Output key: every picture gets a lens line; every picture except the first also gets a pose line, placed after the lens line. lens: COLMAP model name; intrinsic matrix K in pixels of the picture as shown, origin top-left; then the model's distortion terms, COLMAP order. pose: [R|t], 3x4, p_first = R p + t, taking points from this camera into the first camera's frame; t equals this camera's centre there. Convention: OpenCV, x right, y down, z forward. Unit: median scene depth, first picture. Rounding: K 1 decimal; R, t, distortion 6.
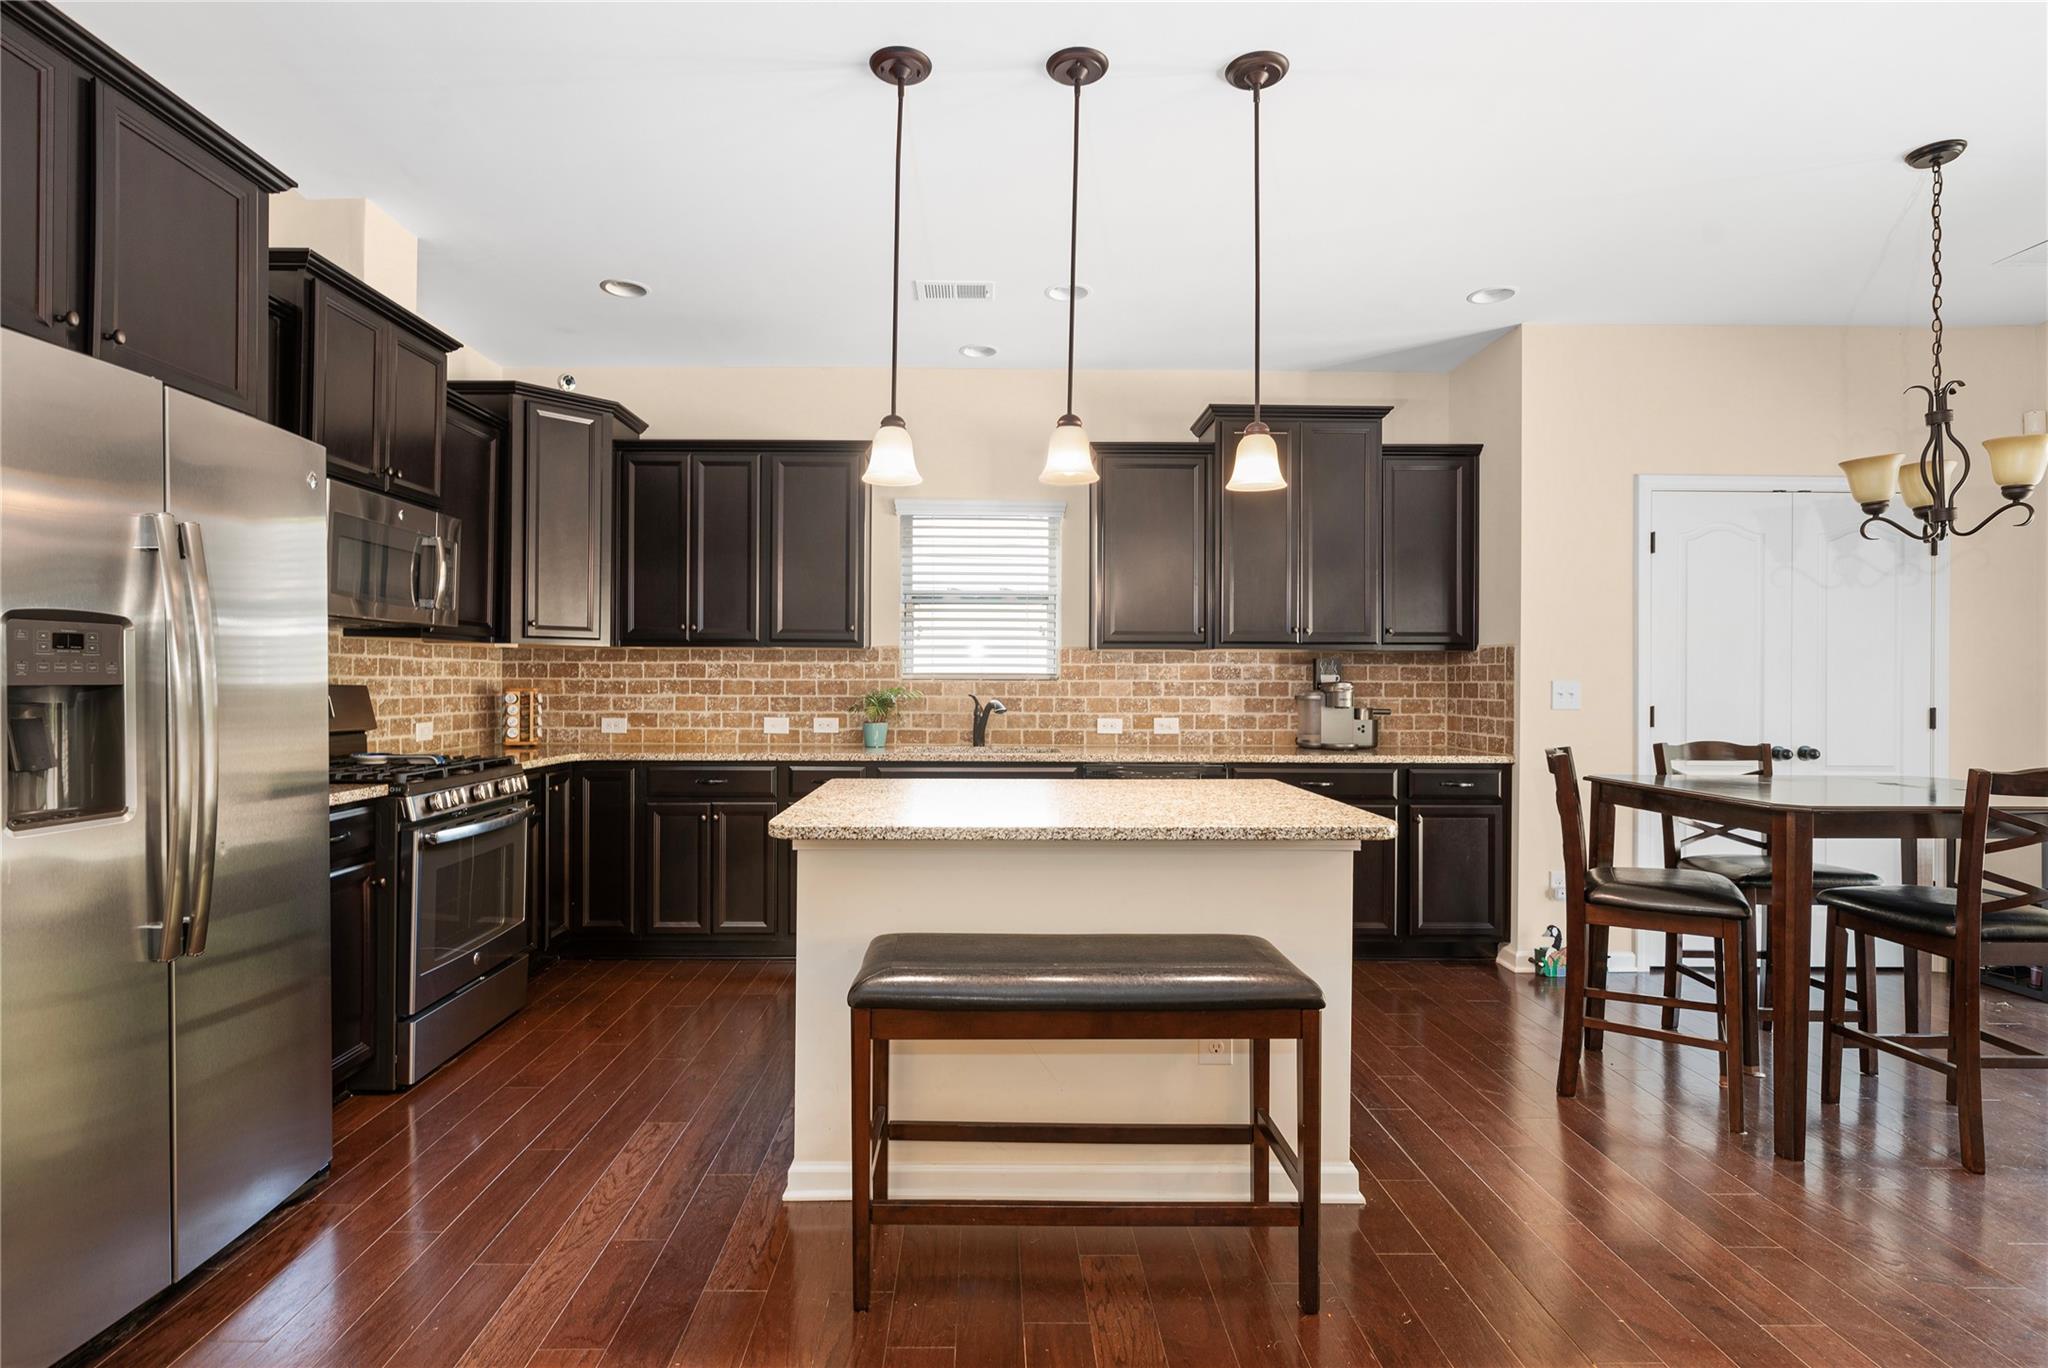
lens RADIAL K [[1002.4, 0, 989.7], [0, 1002.4, 677.1], [0, 0, 1]] dist [-0.003177, -0.000831]
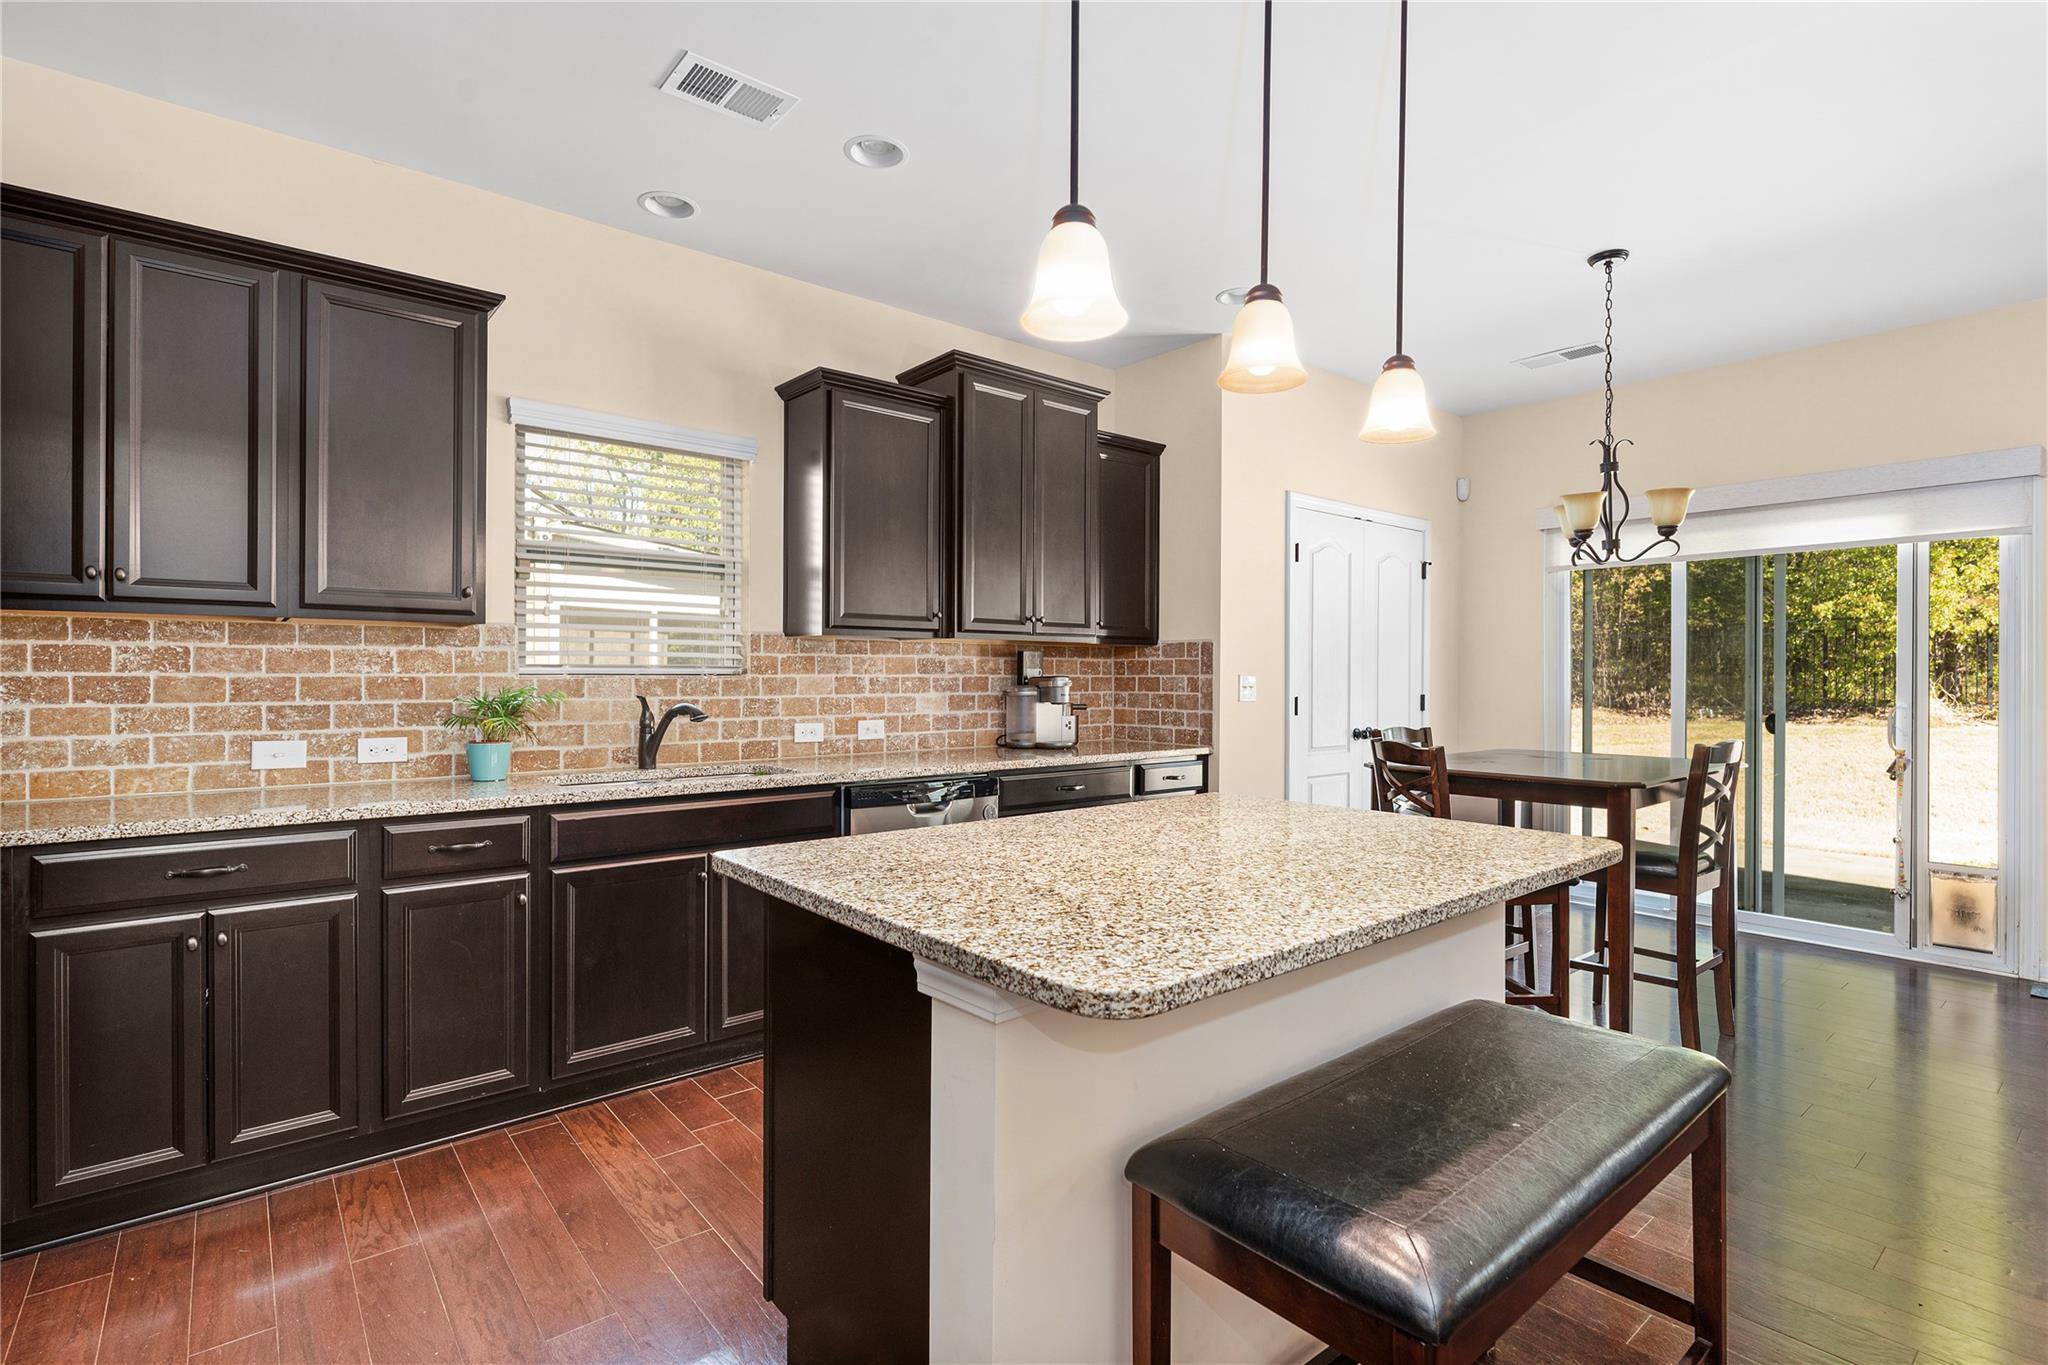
lens RADIAL K [[964.5, 0, 1029.7], [0, 964.5, 680.5], [0, 0, 1]] dist [-0.002494, -0.000833]
pose [[0.772851, -0.005562, 0.634563, -0.242483], [-0.000948, 0.999950, 0.009919, -0.000220], [-0.634586, -0.008267, 0.772808, 0.316674]]
